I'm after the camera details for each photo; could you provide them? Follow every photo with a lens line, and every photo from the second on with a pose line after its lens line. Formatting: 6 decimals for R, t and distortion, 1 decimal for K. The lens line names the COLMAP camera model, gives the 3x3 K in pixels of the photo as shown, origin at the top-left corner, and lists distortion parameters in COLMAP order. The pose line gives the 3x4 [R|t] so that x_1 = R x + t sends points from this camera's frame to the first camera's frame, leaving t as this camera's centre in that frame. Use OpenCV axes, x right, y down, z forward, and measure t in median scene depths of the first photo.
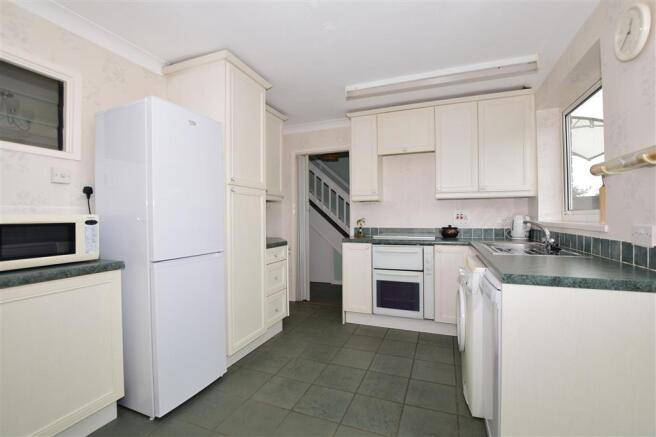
lens RADIAL K [[292.8, 0, 327.8], [0, 292.8, 216.9], [0, 0, 1]] dist [-0.024438, 0.000124]
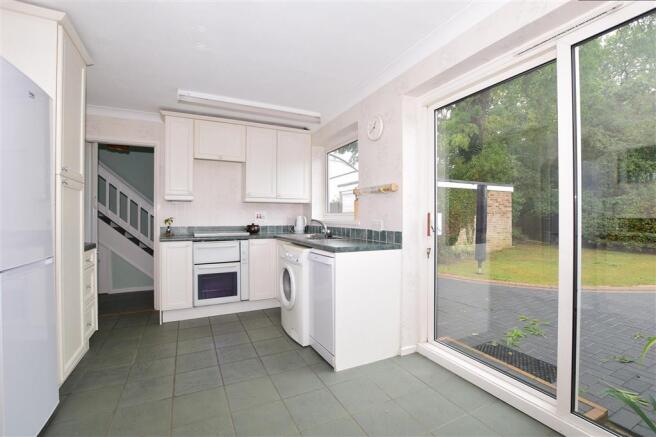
lens RADIAL K [[292.8, 0, 327.9], [0, 292.8, 218.6], [0, 0, 1]] dist [-0.024438, 0.000124]
pose [[0.669411, 0.002974, 0.742887, -0.323172], [-0.005294, 0.999986, 0.000768, 0.005670], [-0.742874, -0.004447, 0.669417, -0.076294]]
